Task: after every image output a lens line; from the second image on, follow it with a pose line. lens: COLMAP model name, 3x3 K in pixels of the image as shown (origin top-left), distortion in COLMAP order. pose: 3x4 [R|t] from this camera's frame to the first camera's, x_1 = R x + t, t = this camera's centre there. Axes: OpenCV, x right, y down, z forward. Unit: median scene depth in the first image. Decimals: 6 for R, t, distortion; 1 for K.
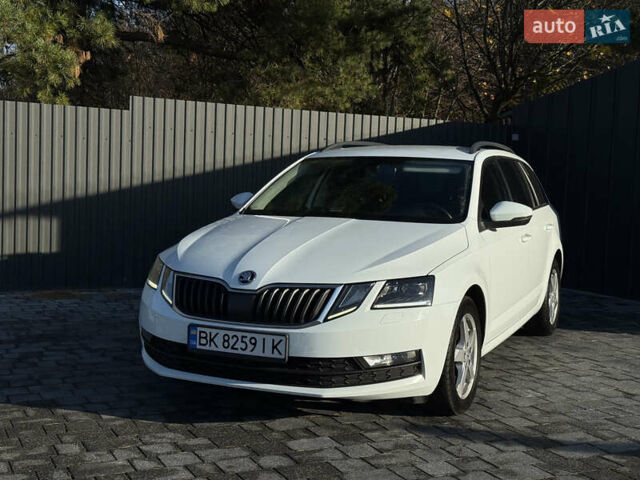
lens RADIAL K [[899.4, 0, 320.0], [0, 899.4, 240.0], [0, 0, 1]] dist [0.188813, -0.306524]
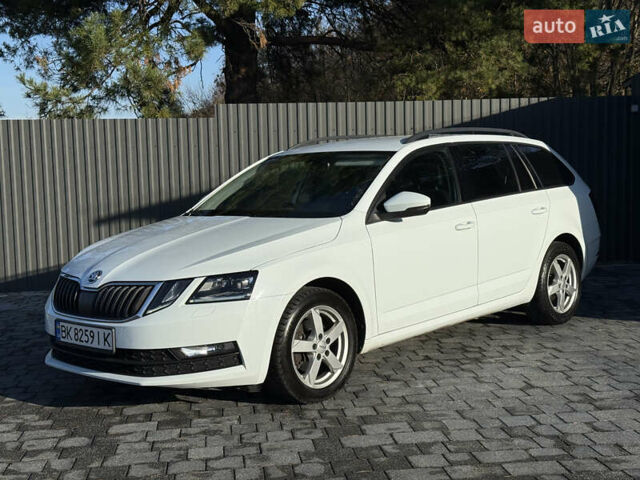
lens RADIAL K [[900.8, 0, 306.5], [0, 900.8, 240.9], [0, 0, 1]] dist [0.157291, -0.132265]
pose [[0.944101, -0.034790, -0.327815, 0.527633], [0.039890, 0.999165, 0.008844, -0.001964], [0.327234, -0.021426, 0.944700, 0.031527]]
